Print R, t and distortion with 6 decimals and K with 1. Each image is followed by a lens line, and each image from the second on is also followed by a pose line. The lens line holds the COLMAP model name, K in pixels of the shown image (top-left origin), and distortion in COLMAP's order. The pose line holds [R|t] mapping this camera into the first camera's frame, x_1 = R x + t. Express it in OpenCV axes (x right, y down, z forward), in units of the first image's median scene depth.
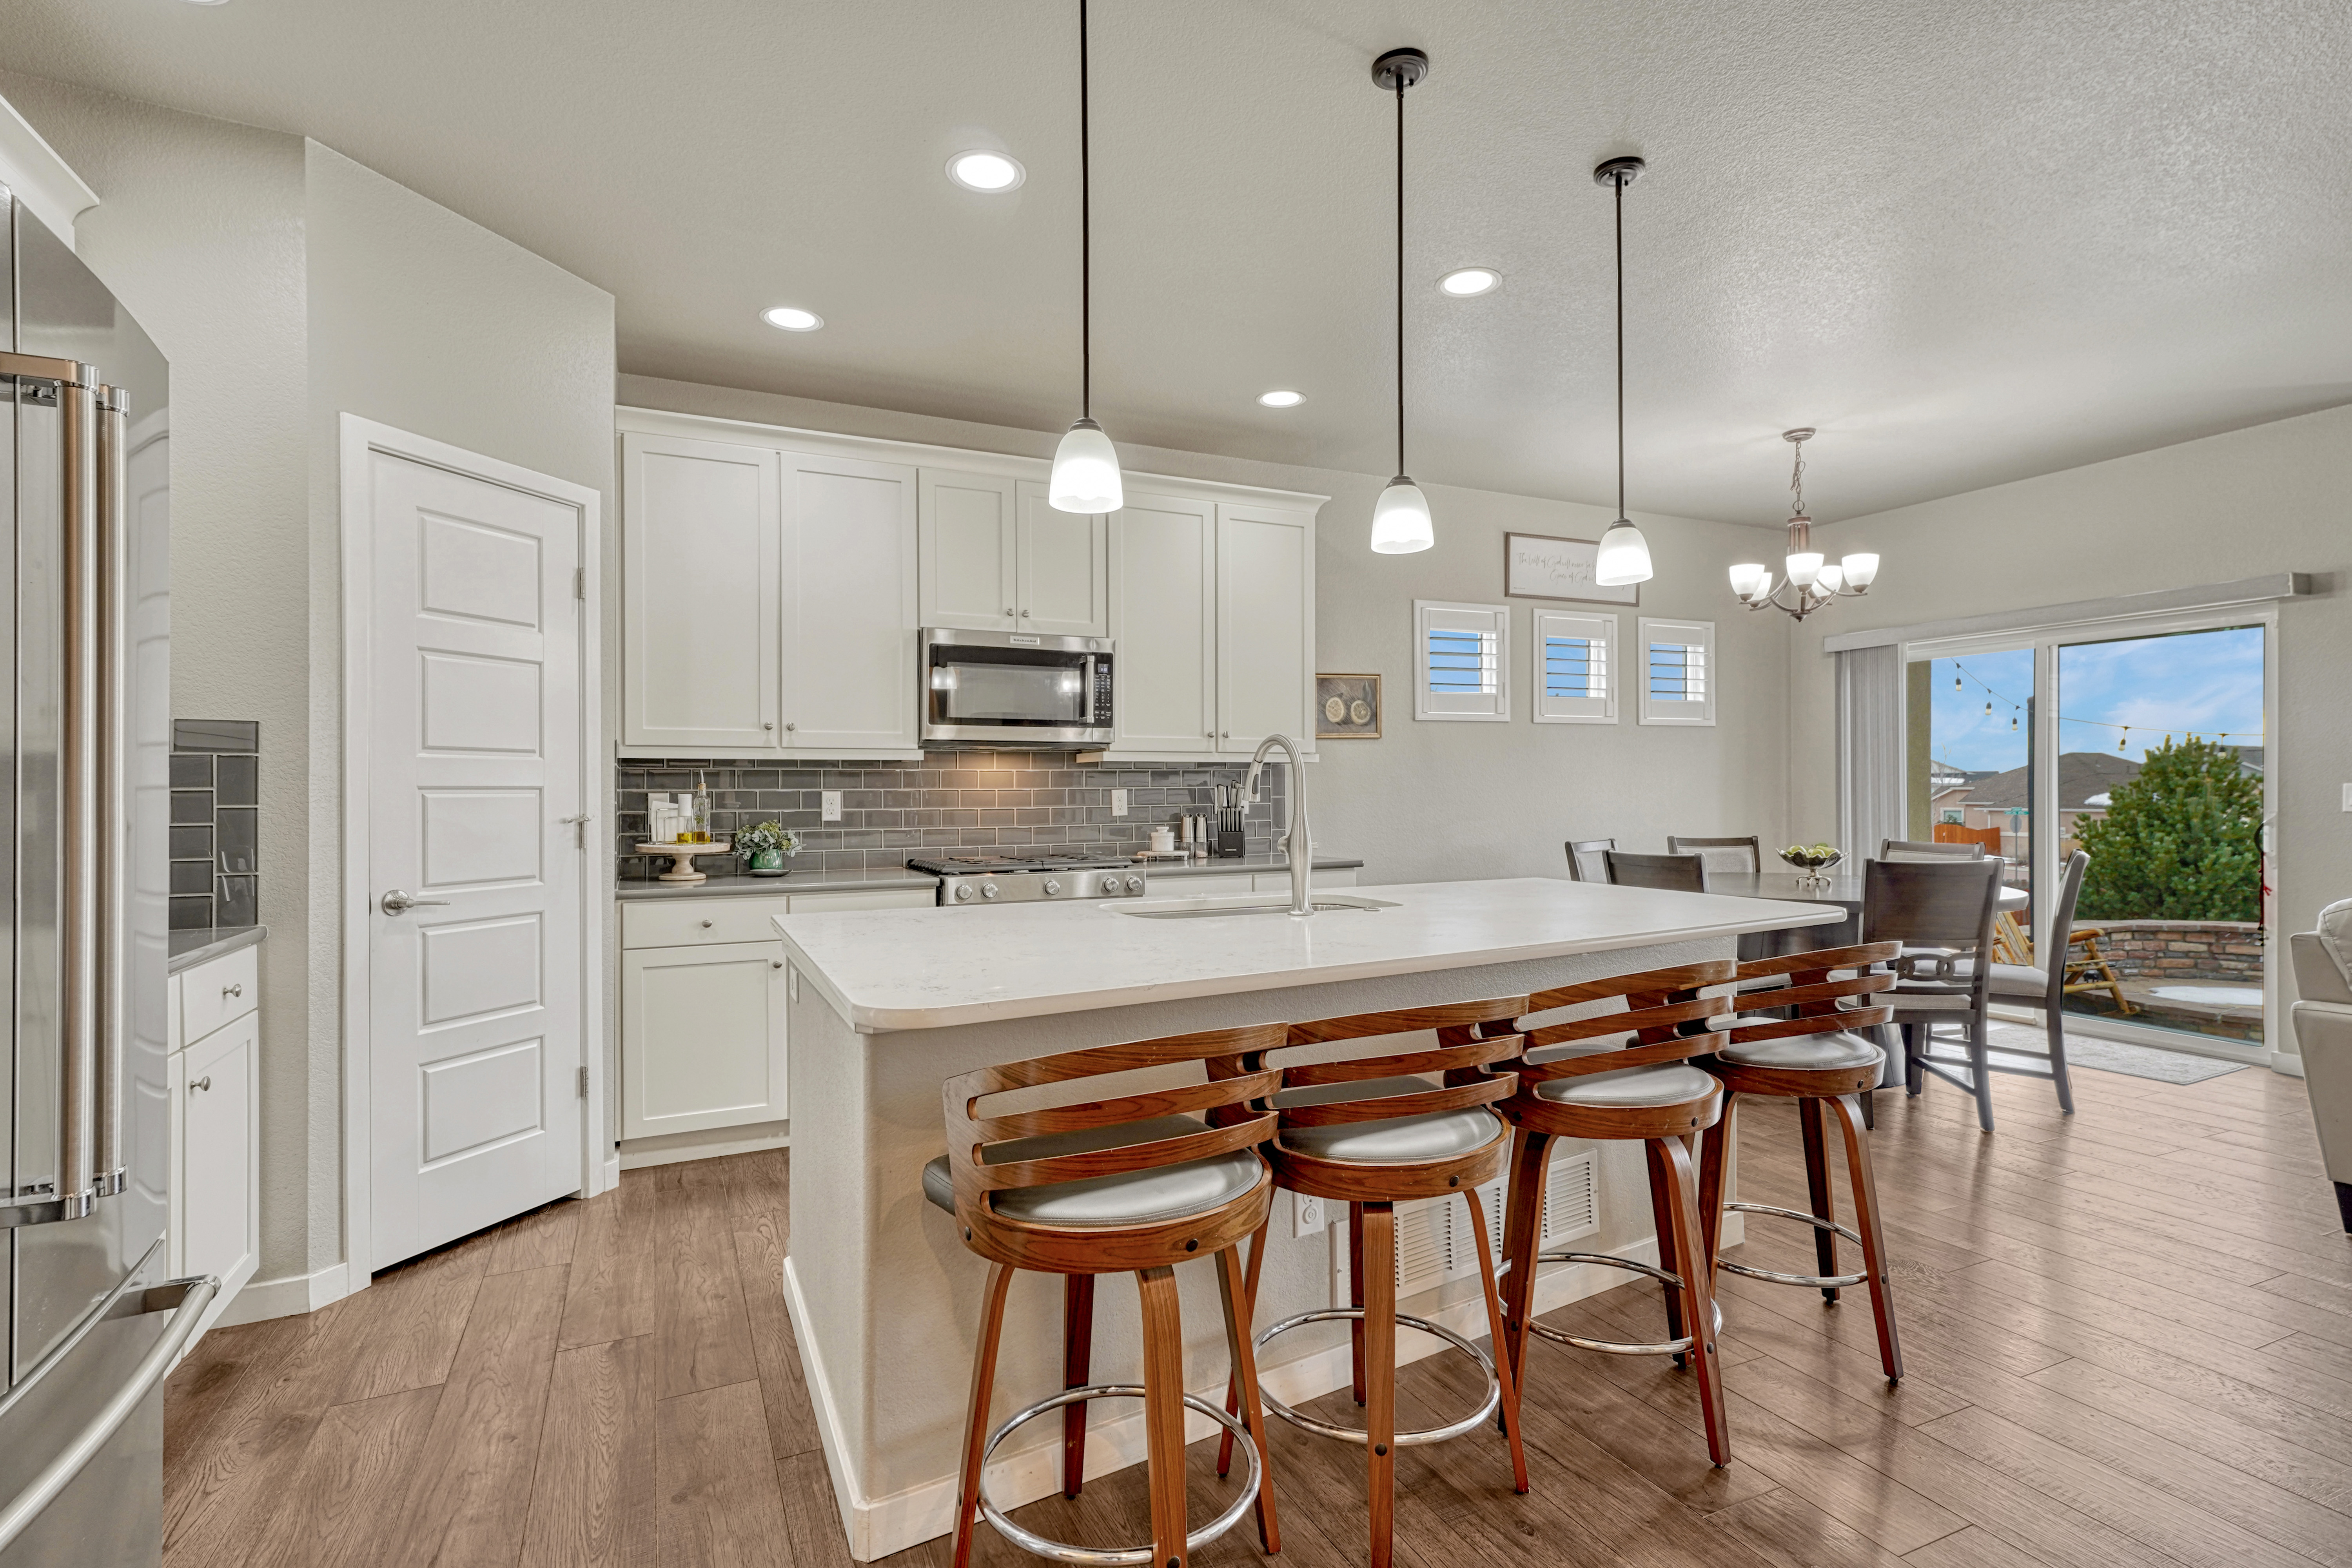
lens RADIAL K [[1101.9, 0, 1167.5], [0, 1101.9, 789.5], [0, 0, 1]] dist [-0.002705, 0.001698]
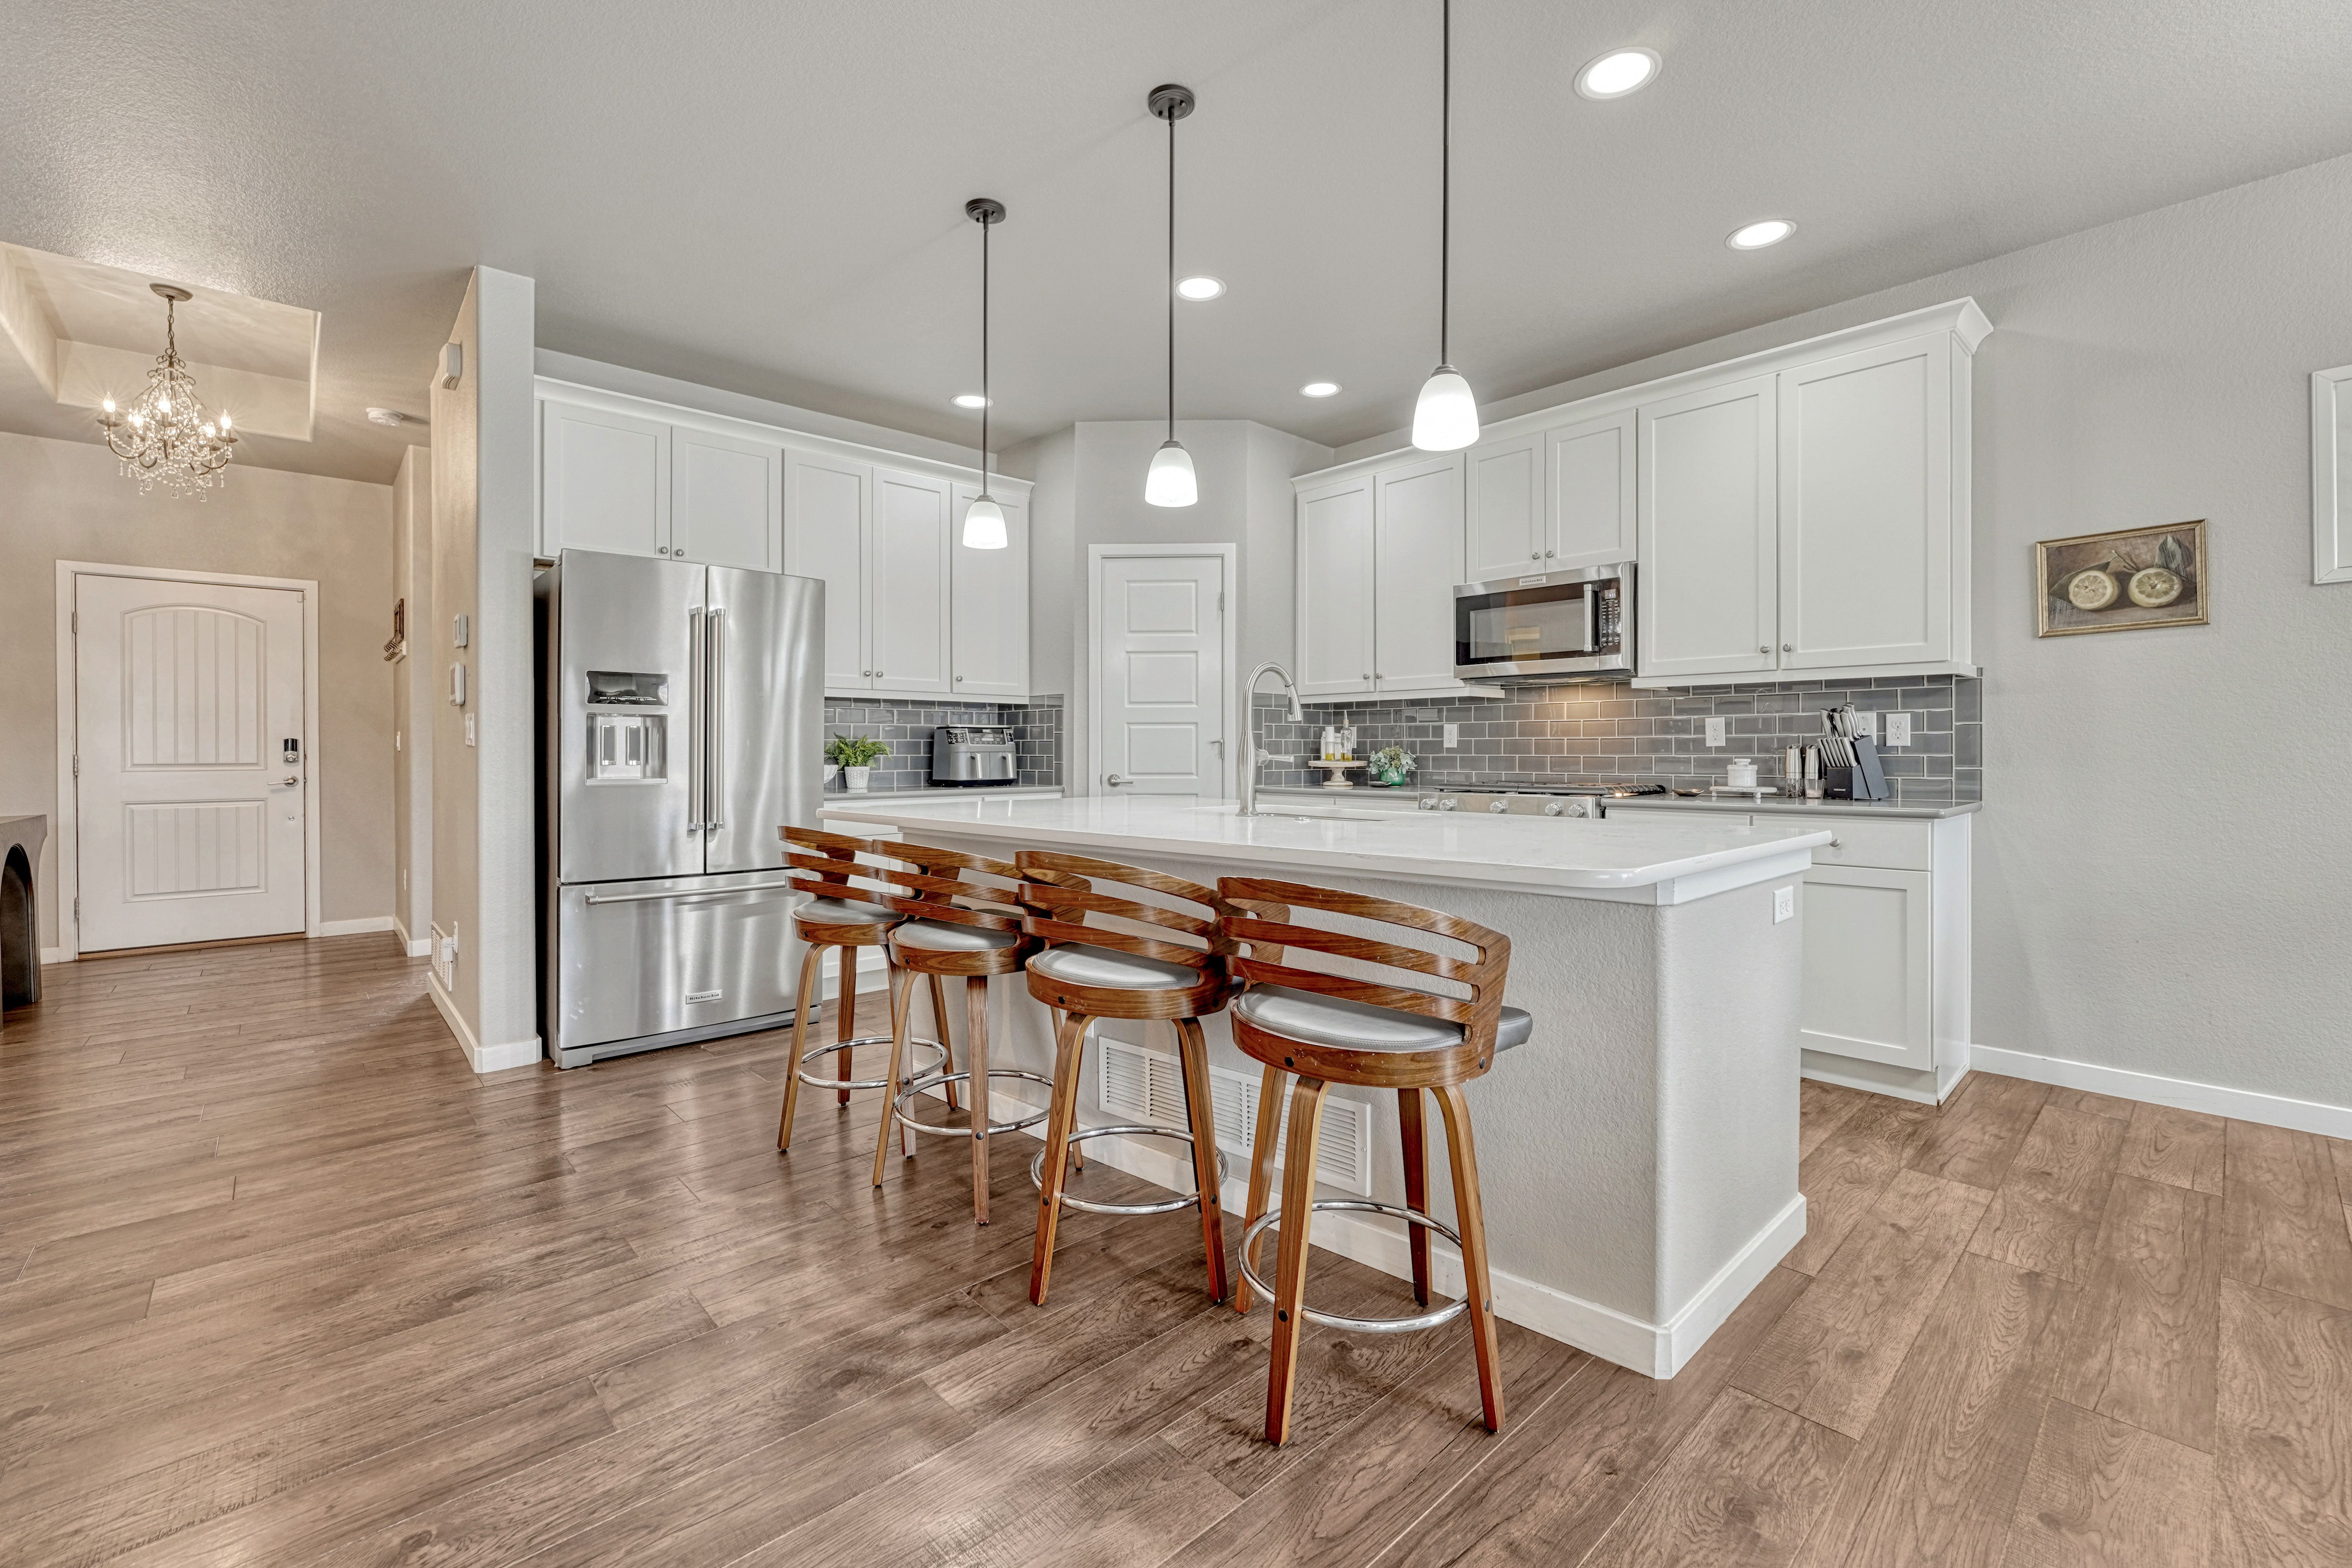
lens RADIAL K [[971.2, 0, 1189.4], [0, 971.2, 753.4], [0, 0, 1]] dist [-0.013795, 0.001651]
pose [[0.308220, 0.009080, -0.951272, 0.605235], [0.003301, 0.999938, 0.010614, 0.020459], [0.951310, -0.006411, 0.308171, 0.340874]]
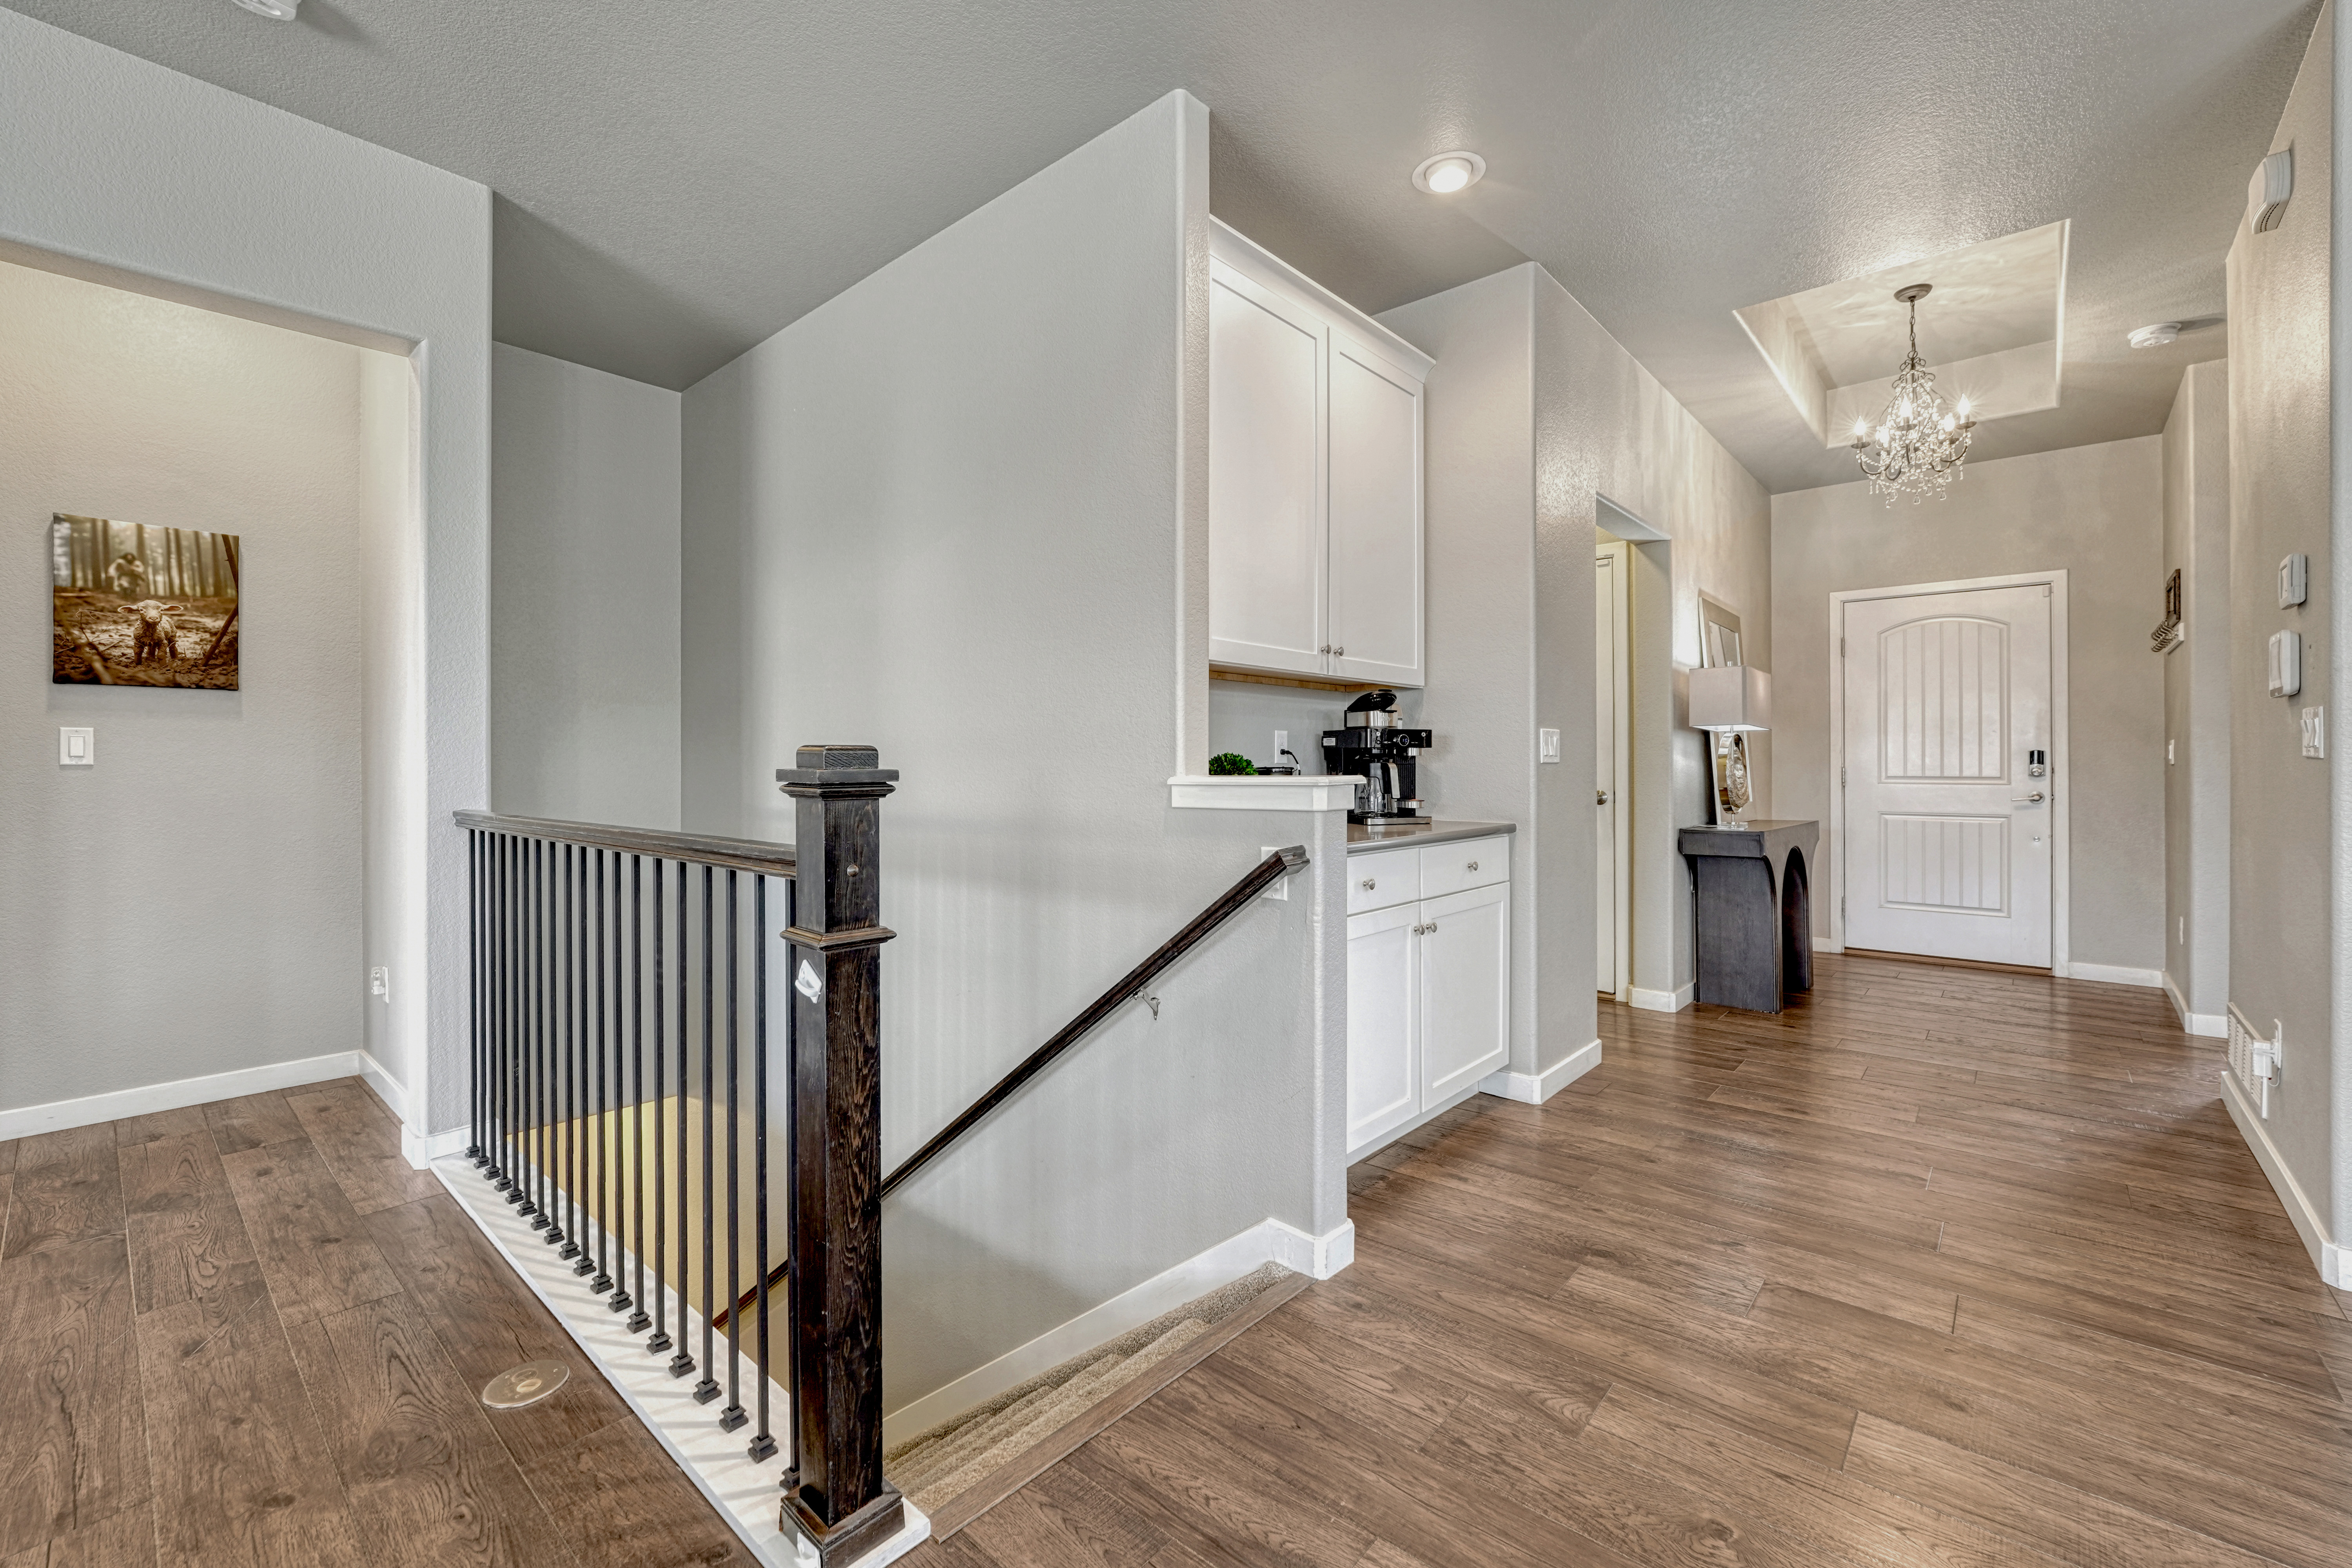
lens RADIAL K [[971.2, 0, 1168.9], [0, 971.2, 761.7], [0, 0, 1]] dist [-0.013795, 0.001651]
pose [[-0.922198, 0.005009, -0.386687, 0.432081], [0.006437, 0.999976, -0.002398, 0.020250], [0.386666, -0.004701, -0.922208, 0.260696]]
